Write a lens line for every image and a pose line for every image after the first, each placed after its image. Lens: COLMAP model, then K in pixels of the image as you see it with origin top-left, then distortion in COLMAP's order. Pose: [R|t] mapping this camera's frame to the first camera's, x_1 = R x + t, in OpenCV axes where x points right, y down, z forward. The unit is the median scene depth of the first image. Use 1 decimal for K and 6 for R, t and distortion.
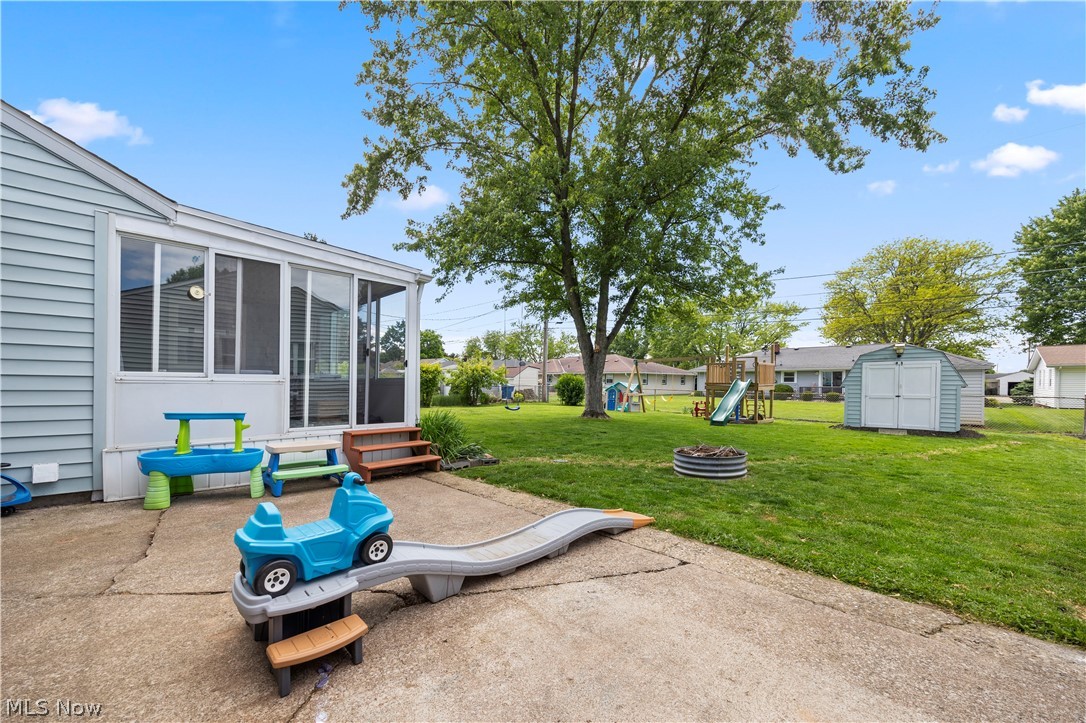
lens RADIAL K [[437.6, 0, 541.3], [0, 437.6, 381.5], [0, 0, 1]] dist [0.000888, 0.000105]
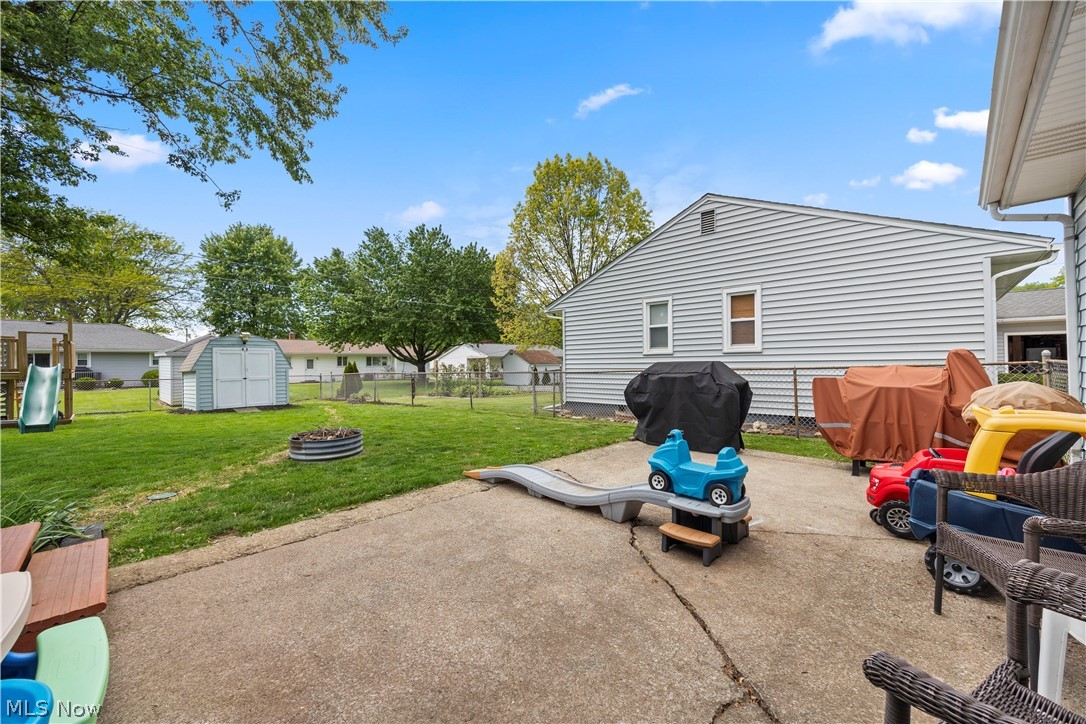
lens RADIAL K [[434.3, 0, 543.0], [0, 434.3, 362.0], [0, 0, 1]] dist [0.000354, 0.000089]
pose [[-0.042978, 0.000919, 0.999076, -0.341395], [0.006062, 0.999981, -0.000659, -0.003455], [-0.999058, 0.006028, -0.042983, 0.276711]]
